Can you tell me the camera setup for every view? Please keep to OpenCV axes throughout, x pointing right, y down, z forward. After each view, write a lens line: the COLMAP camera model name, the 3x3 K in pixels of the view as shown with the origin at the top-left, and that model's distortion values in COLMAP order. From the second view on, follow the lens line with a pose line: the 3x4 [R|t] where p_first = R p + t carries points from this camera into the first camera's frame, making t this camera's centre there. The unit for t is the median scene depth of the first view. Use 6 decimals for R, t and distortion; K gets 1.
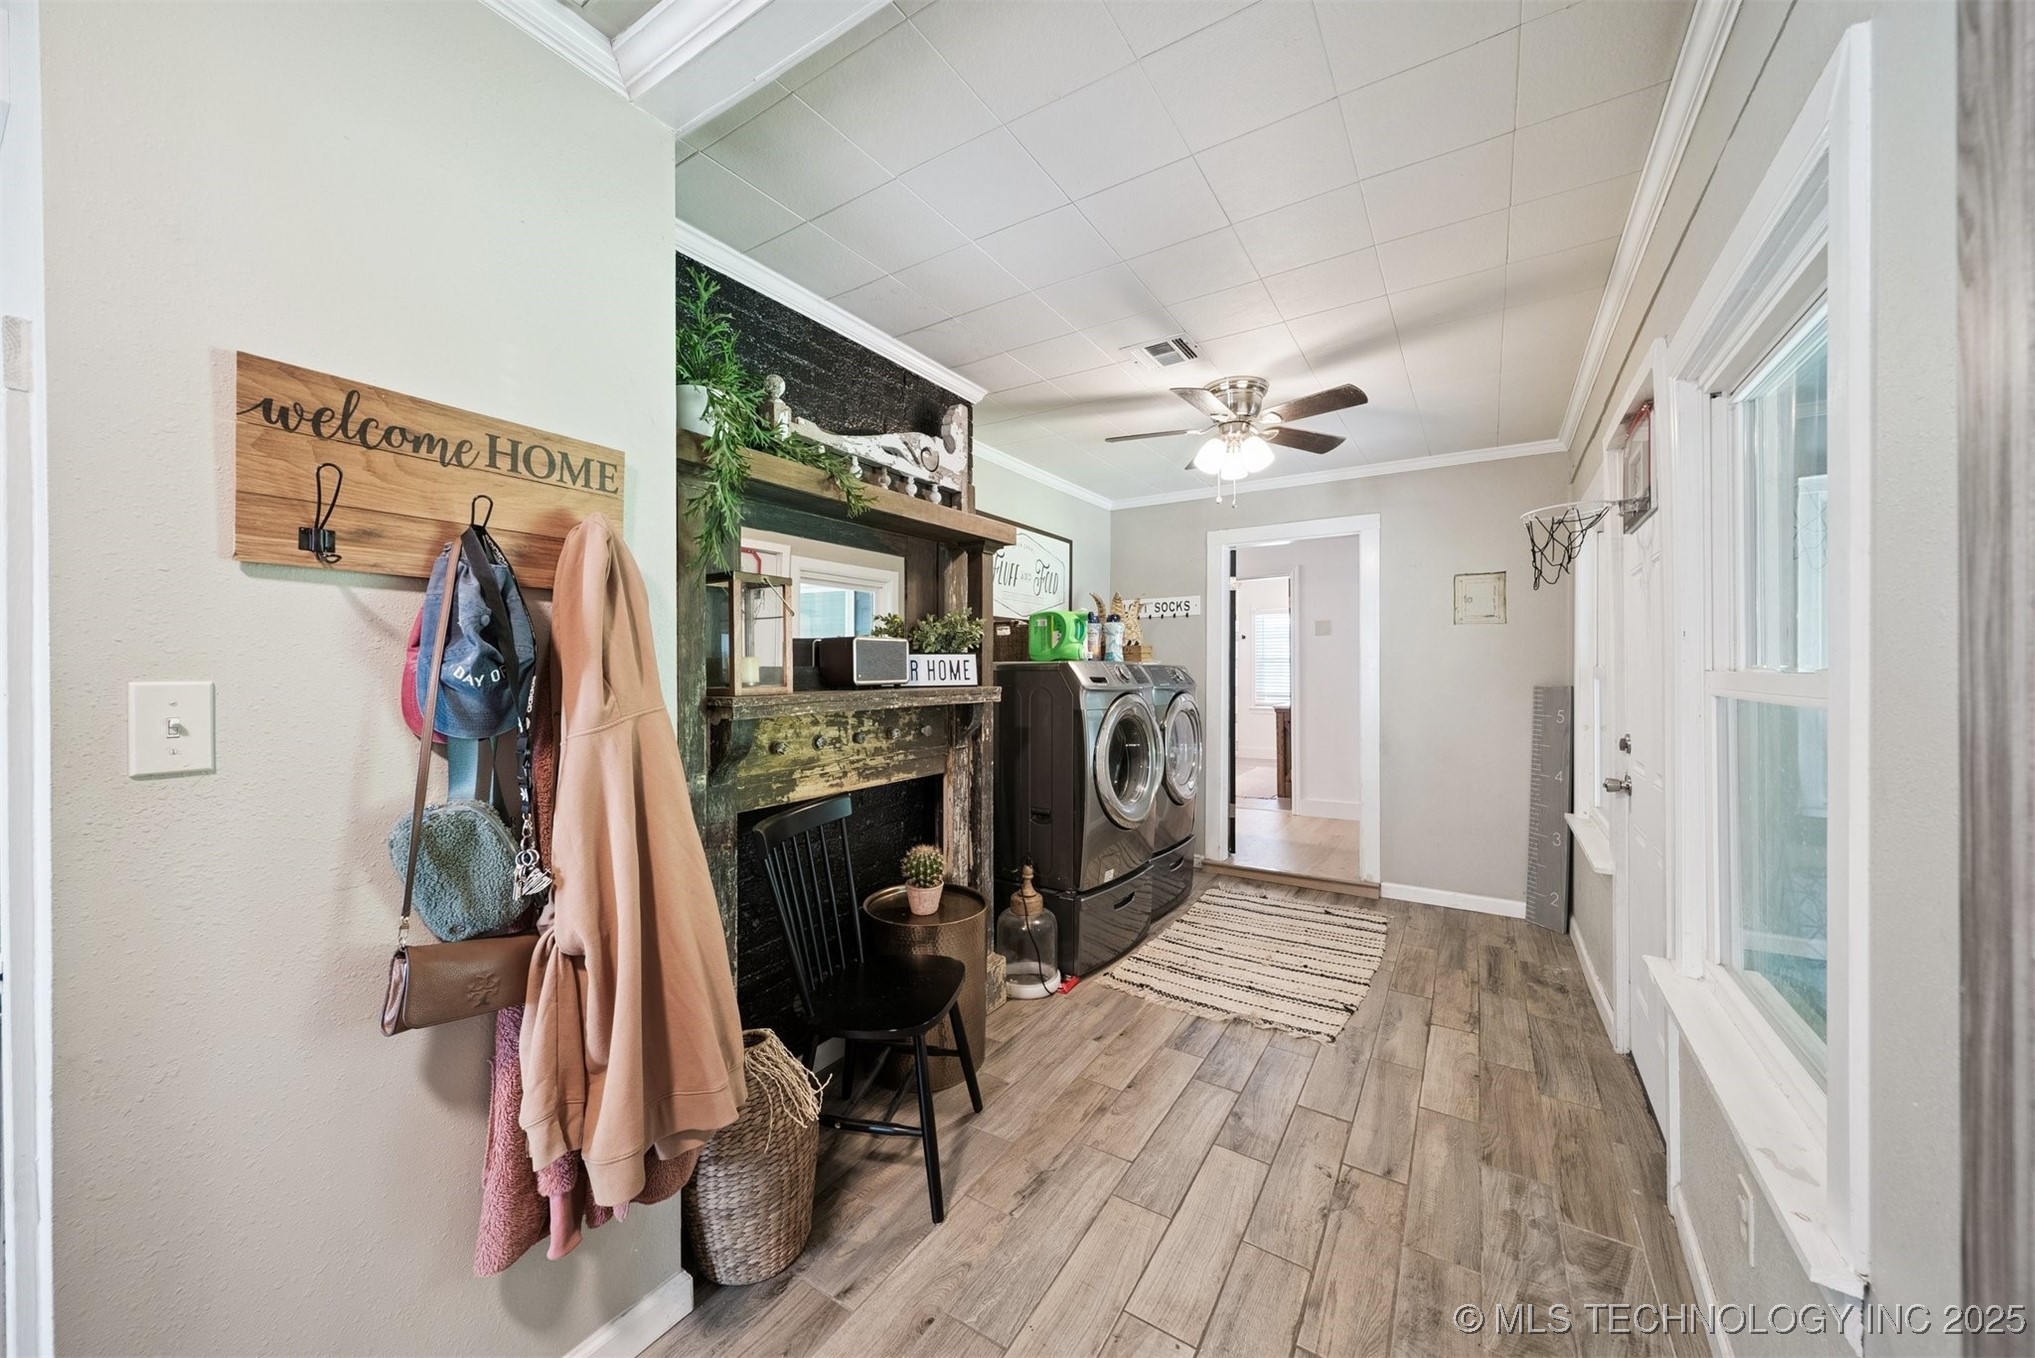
lens RADIAL K [[736.4, 0, 1024.6], [0, 736.4, 673.1], [0, 0, 1]] dist [-0.000409, -0.000025]
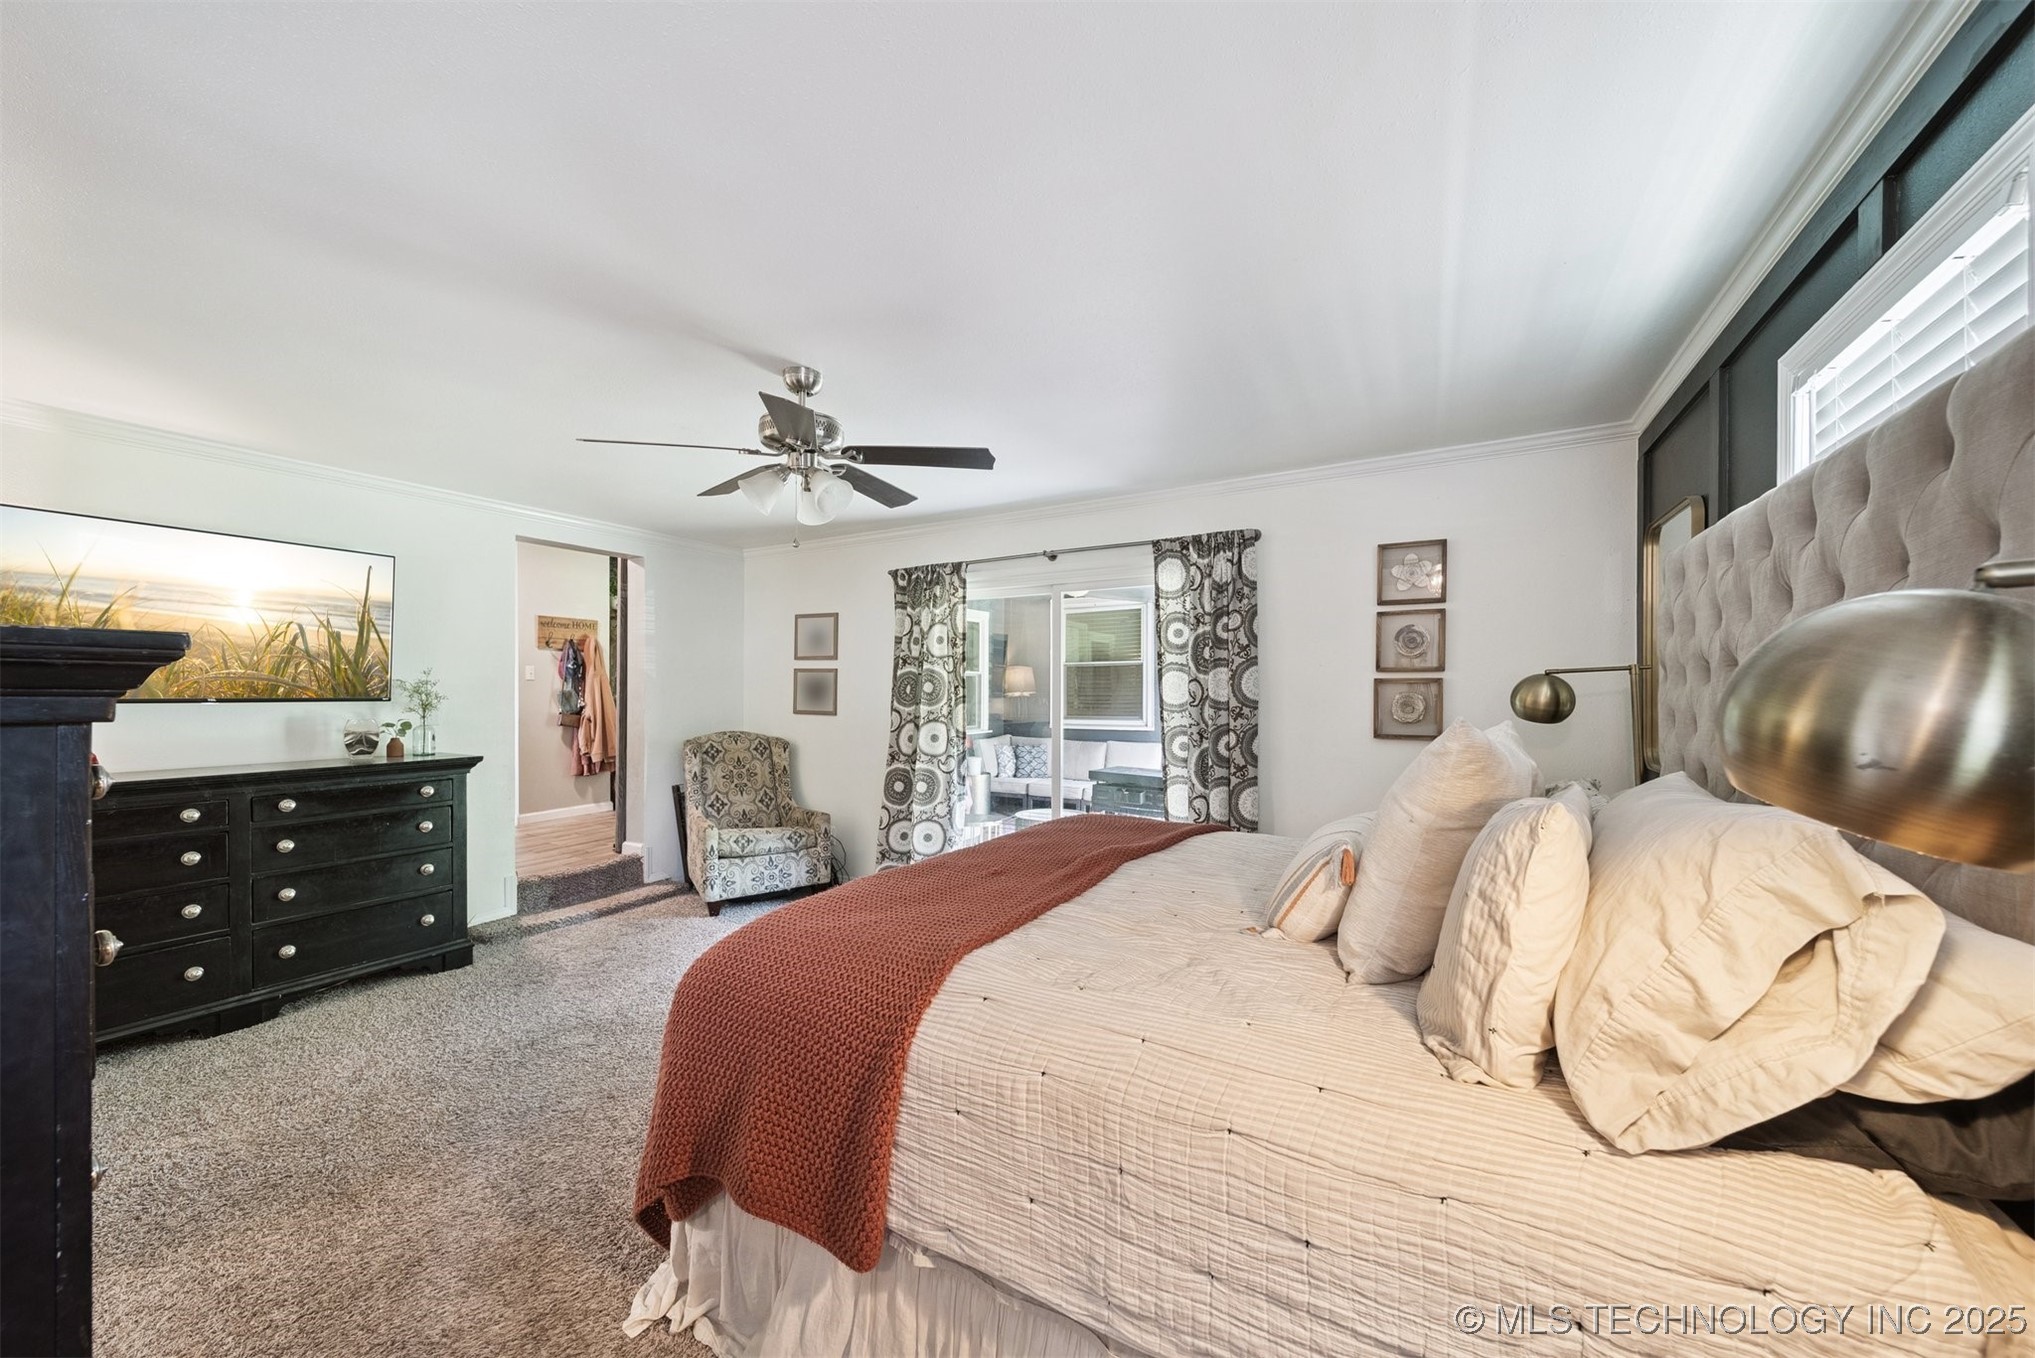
lens RADIAL K [[736.4, 0, 1007.9], [0, 736.4, 685.5], [0, 0, 1]] dist [-0.000409, -0.000025]
pose [[0.999874, -0.000447, 0.015898, 2.405225], [0.000479, 0.999998, -0.002008, 0.156528], [-0.015897, 0.002016, 0.999872, -4.506529]]
